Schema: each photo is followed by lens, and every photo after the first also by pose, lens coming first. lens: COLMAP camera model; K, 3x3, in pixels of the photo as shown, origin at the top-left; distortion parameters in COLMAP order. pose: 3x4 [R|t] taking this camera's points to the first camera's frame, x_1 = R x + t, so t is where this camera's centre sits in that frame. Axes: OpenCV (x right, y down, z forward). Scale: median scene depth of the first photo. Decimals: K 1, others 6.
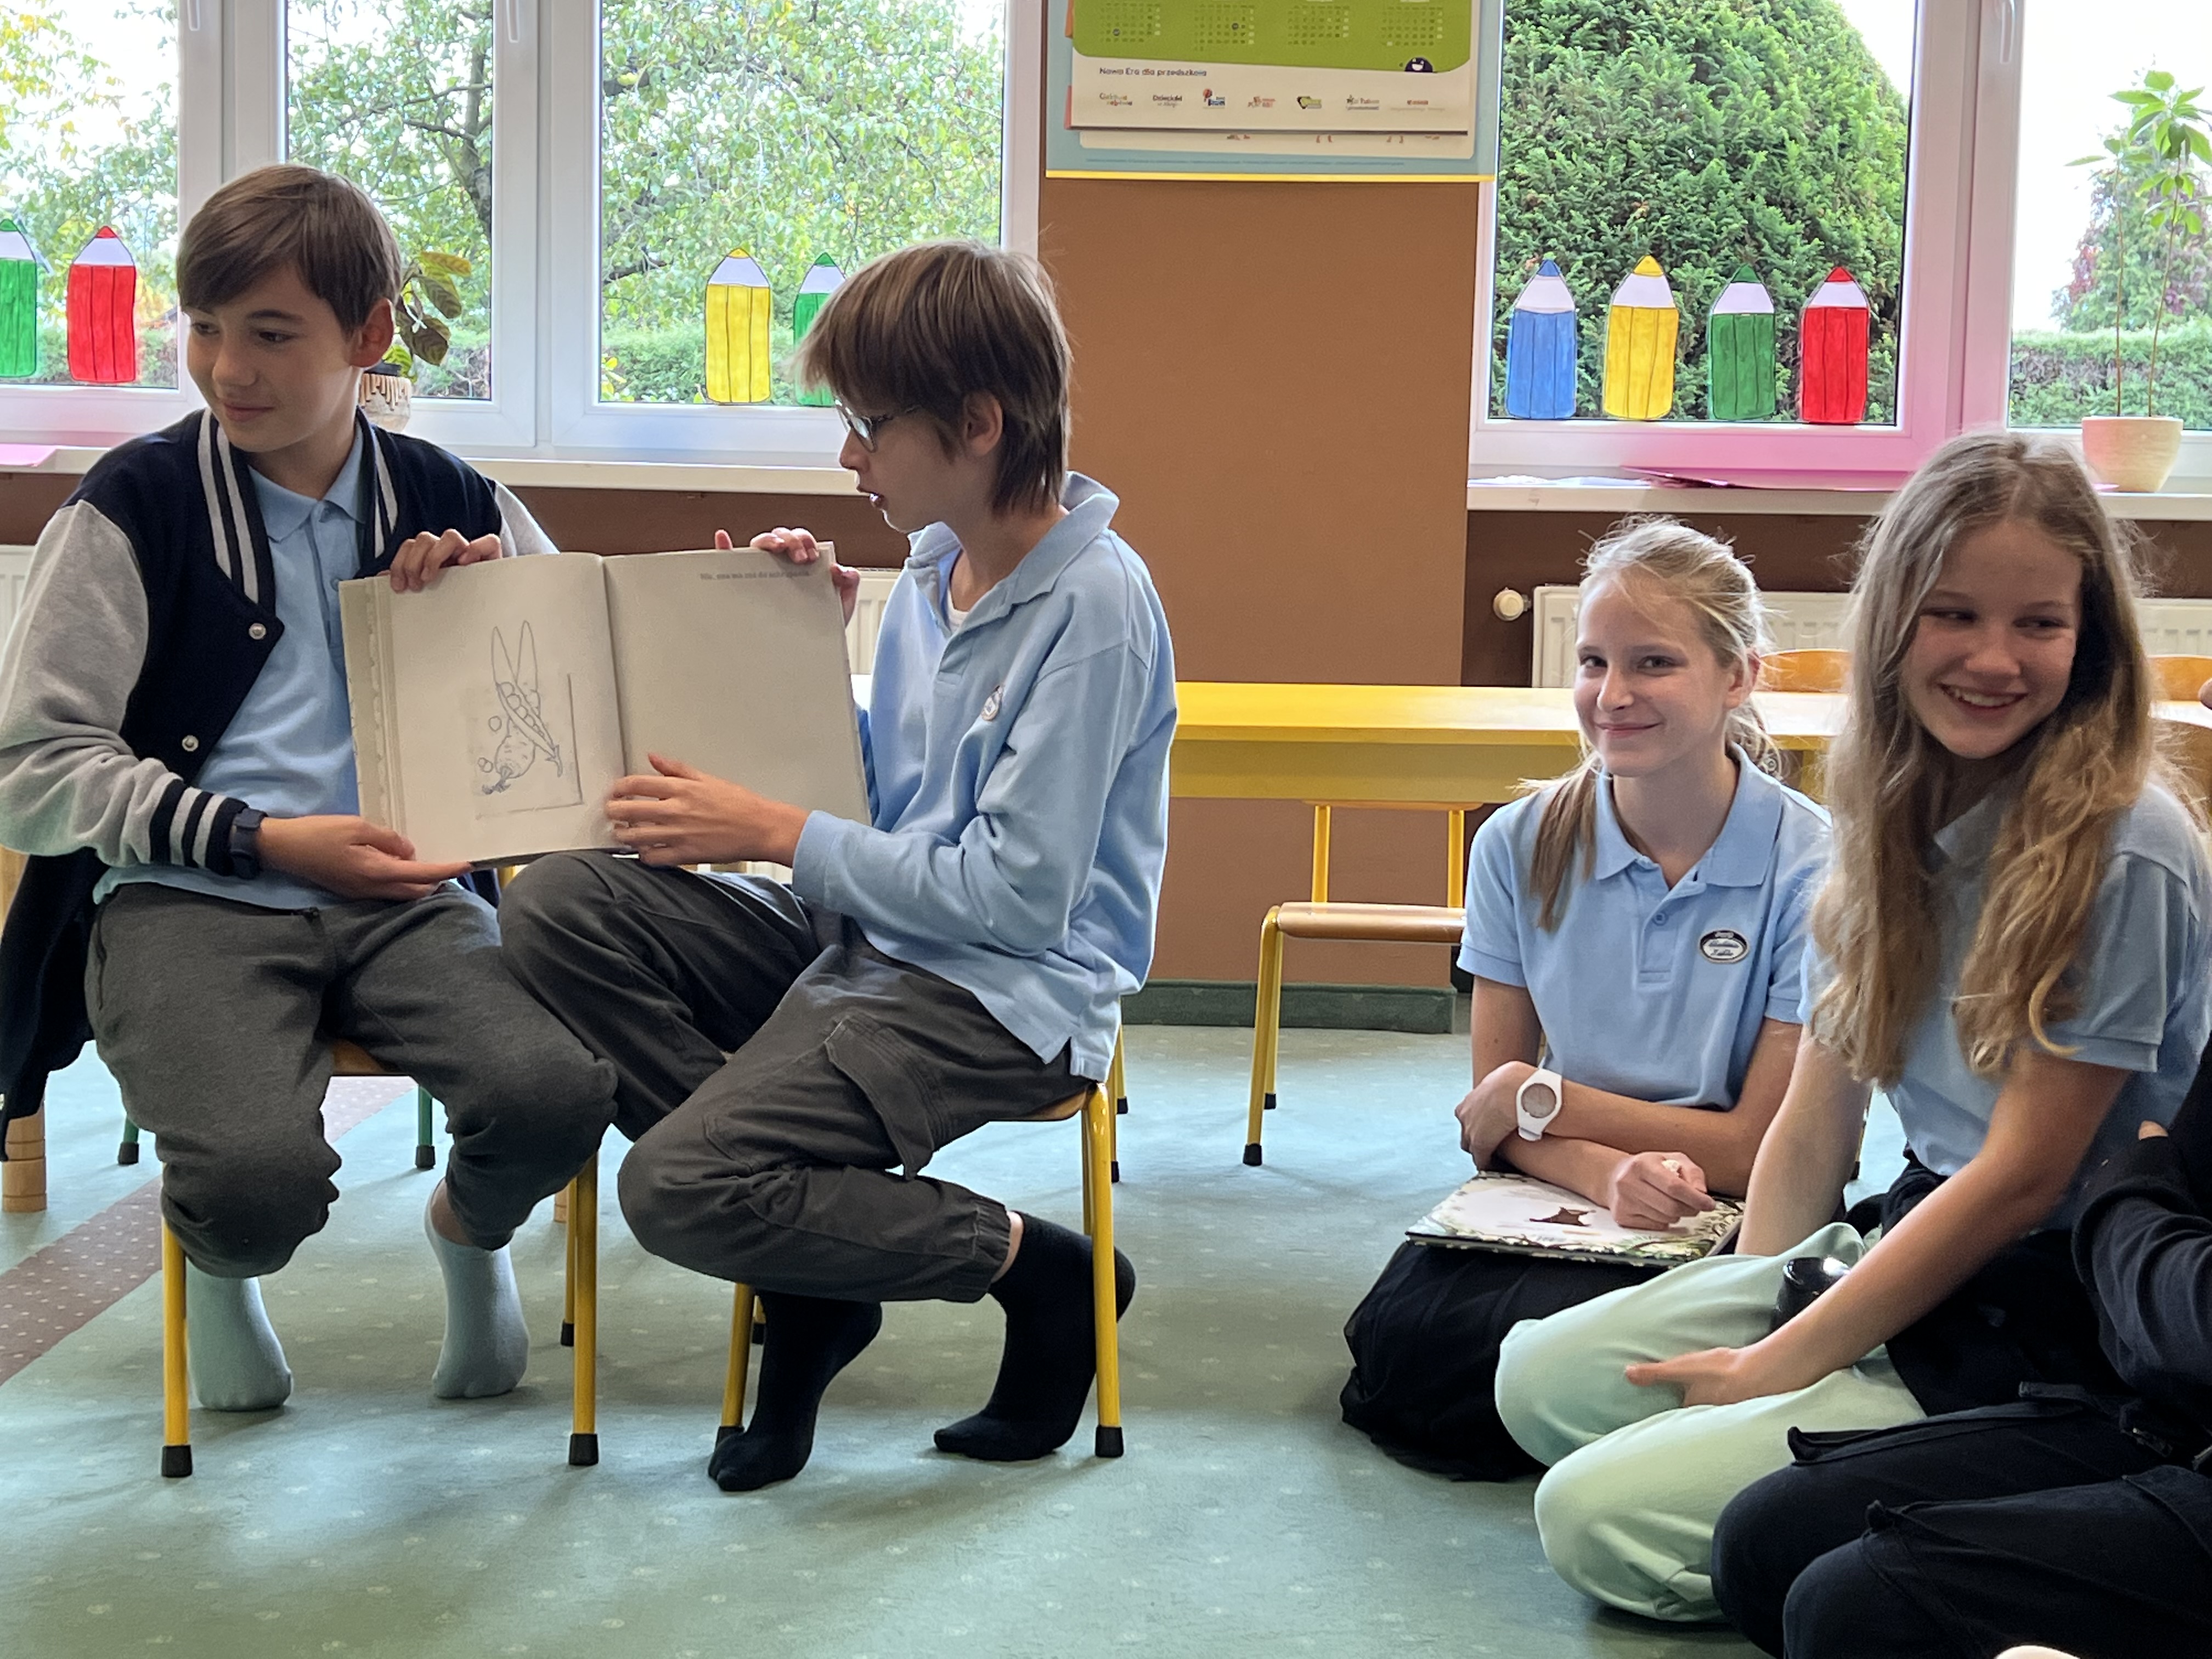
lens RADIAL K [[3337.8, 0, 1106.1], [0, 3337.8, 839.2], [0, 0, 1]] dist [0.218835, -0.839810]
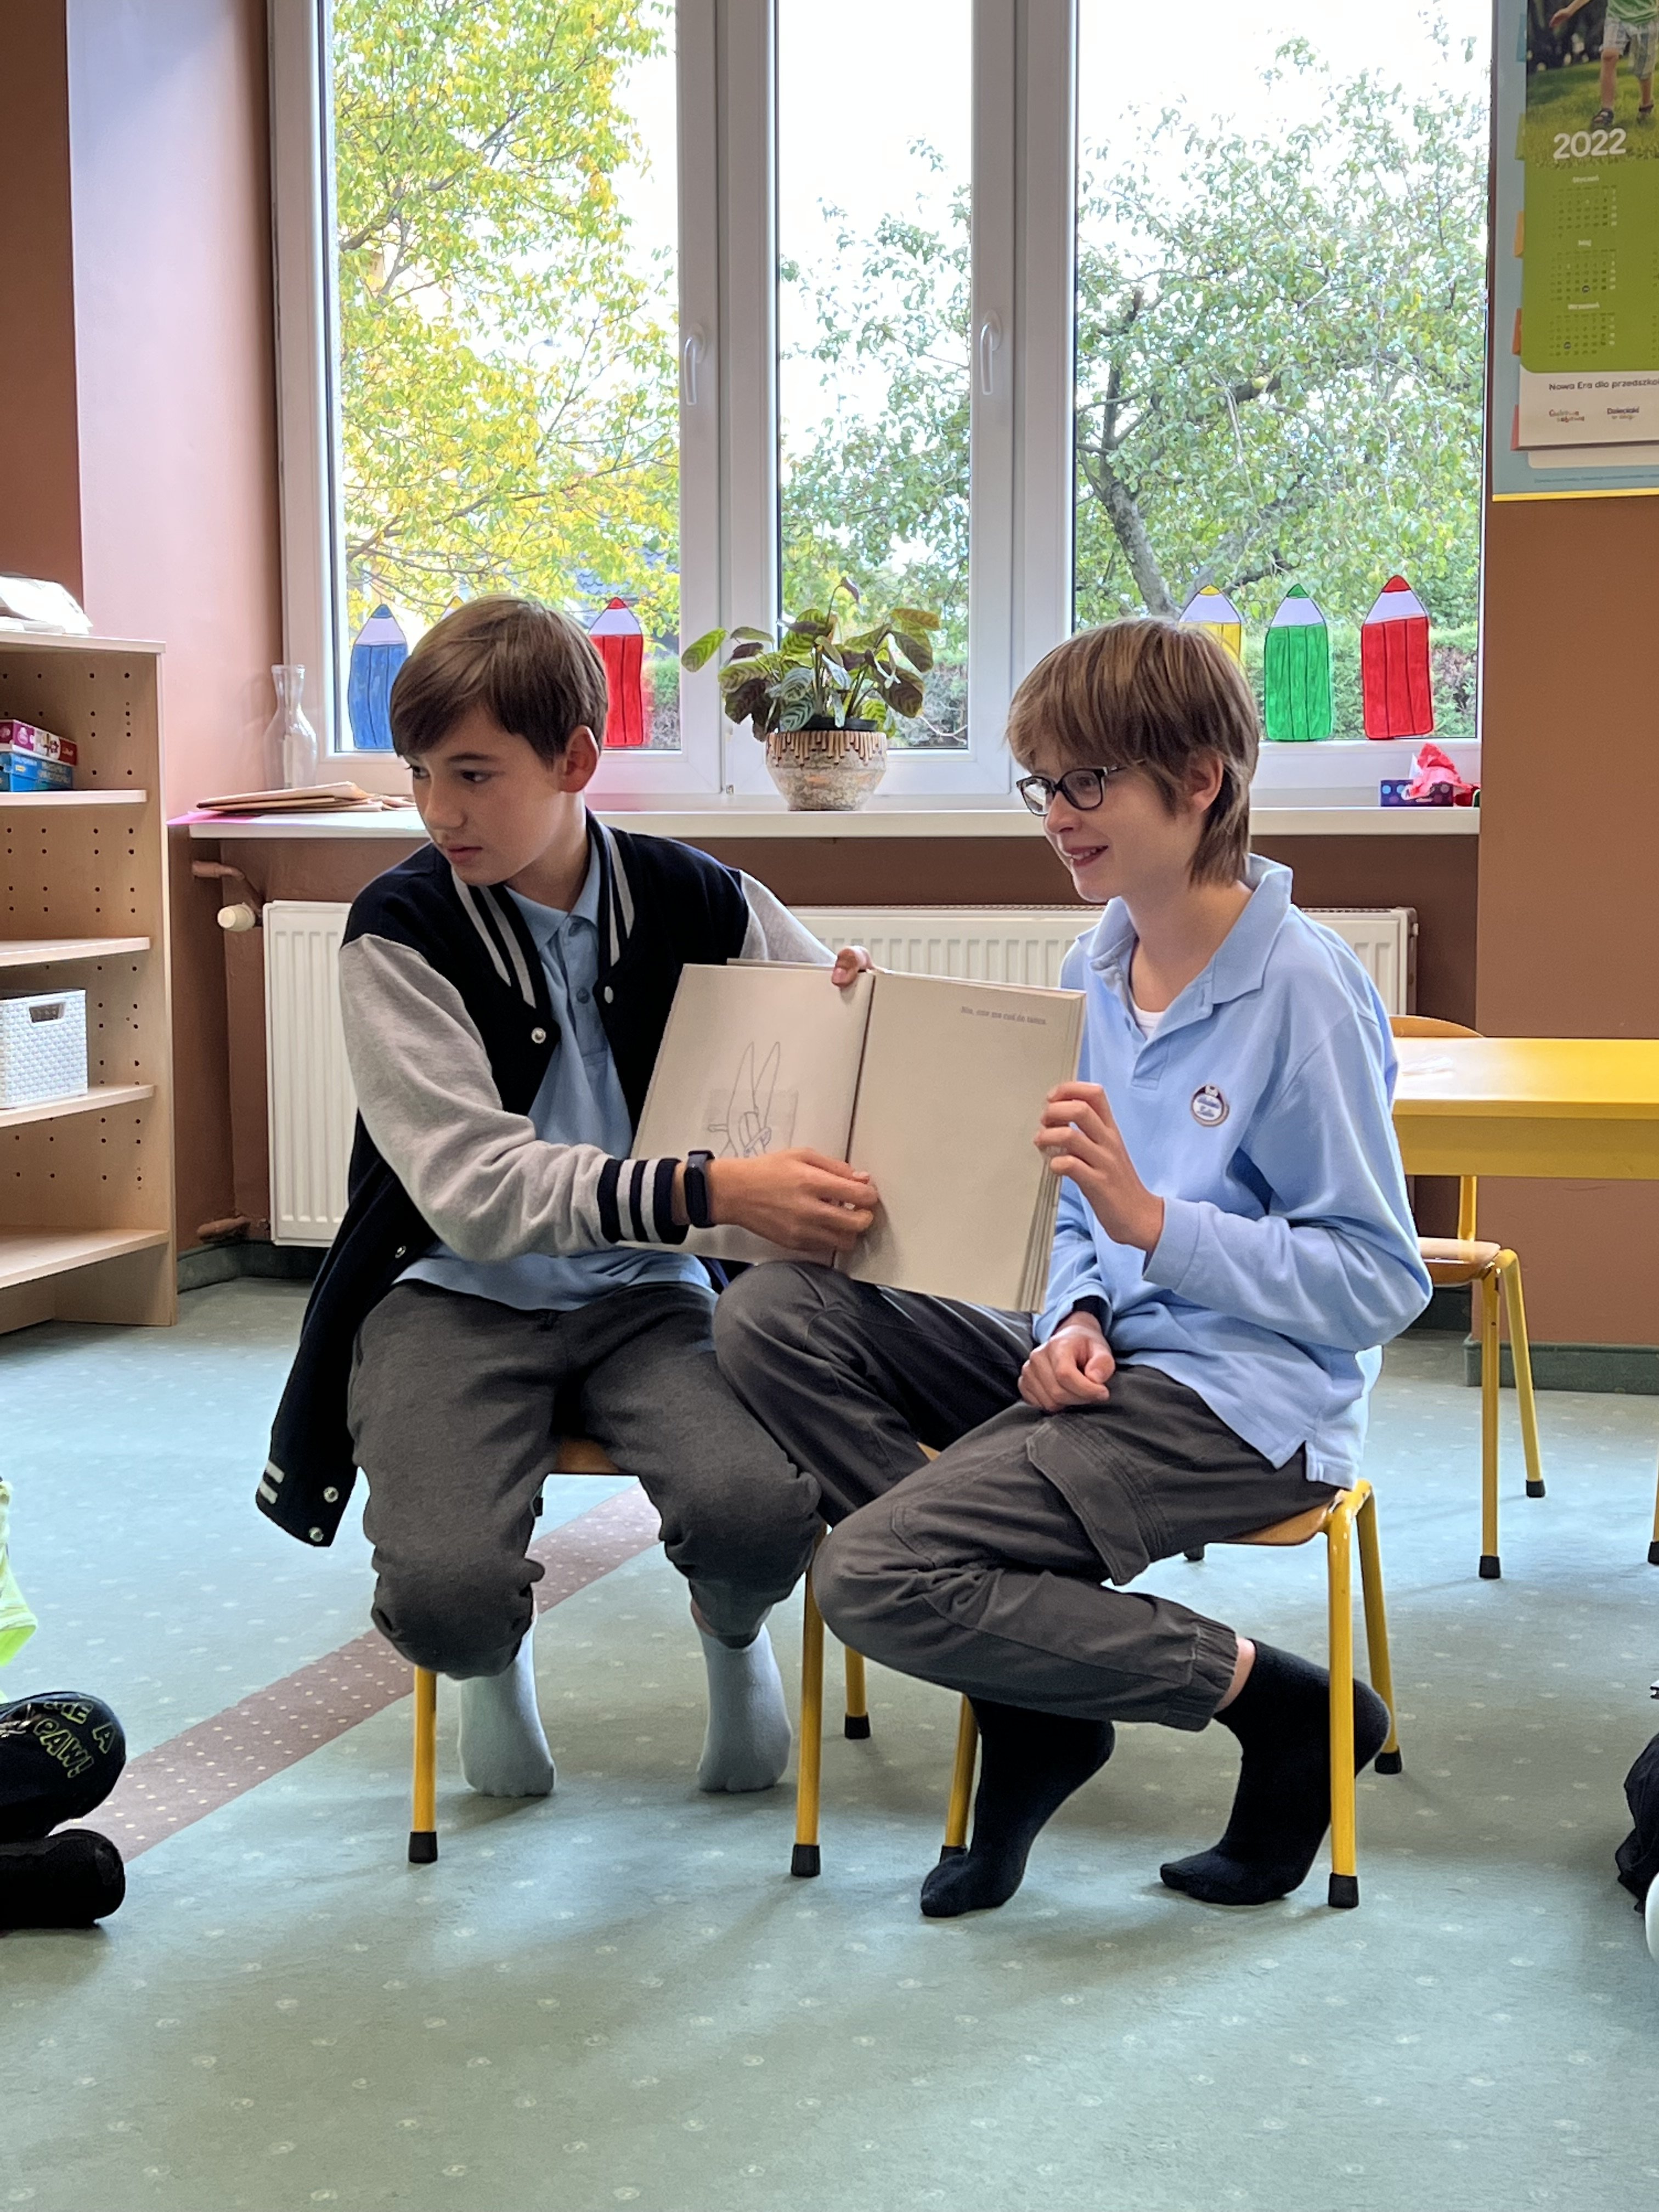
lens RADIAL K [[3337.8, 0, 822.2], [0, 3337.8, 1098.8], [0, 0, 1]] dist [0.218835, -0.839810]
pose [[0.954690, -0.002099, -0.297594, 0.145508], [0.000454, 0.999984, -0.005596, -0.037840], [0.297601, 0.005207, 0.954676, 0.051570]]
